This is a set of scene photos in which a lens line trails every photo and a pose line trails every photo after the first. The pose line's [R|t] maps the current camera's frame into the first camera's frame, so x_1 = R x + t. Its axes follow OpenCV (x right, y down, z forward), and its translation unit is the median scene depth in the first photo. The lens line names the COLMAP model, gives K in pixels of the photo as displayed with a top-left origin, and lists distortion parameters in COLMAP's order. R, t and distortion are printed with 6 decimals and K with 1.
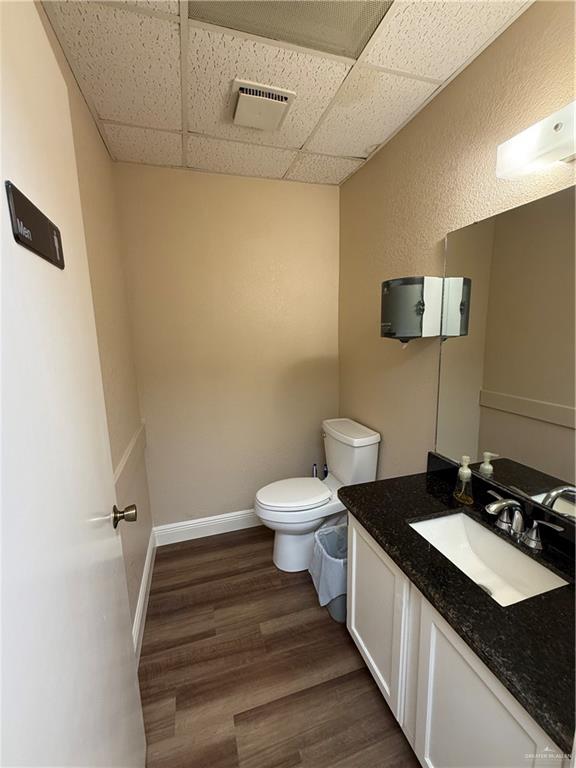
lens RADIAL K [[305.9, 0, 288.0], [0, 305.9, 384.0], [0, 0, 1]] dist [-0.001378, -0.000251]
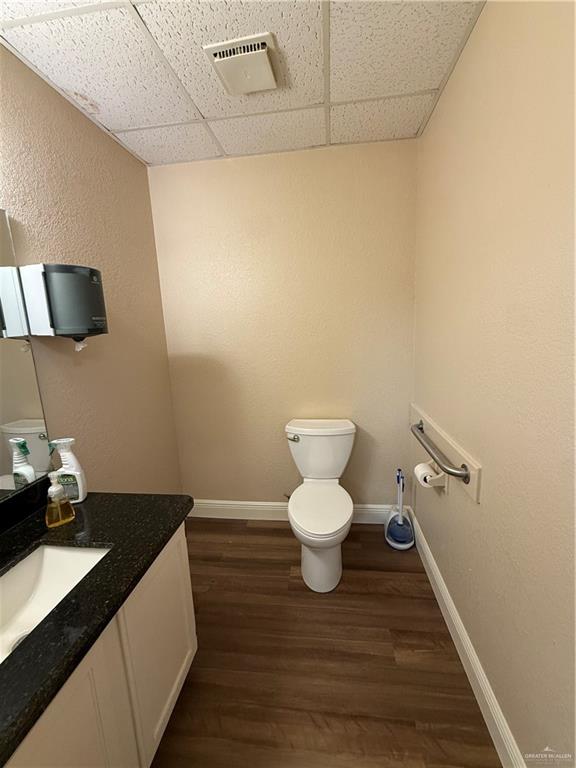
lens RADIAL K [[324.5, 0, 288.0], [0, 324.5, 384.0], [0, 0, 1]] dist [0.014247, 0.000097]
pose [[0.919307, 0.066831, -0.387824, 1.092268], [-0.048828, 0.997230, 0.056104, -0.079625], [0.390500, -0.032640, 0.920024, 0.318085]]
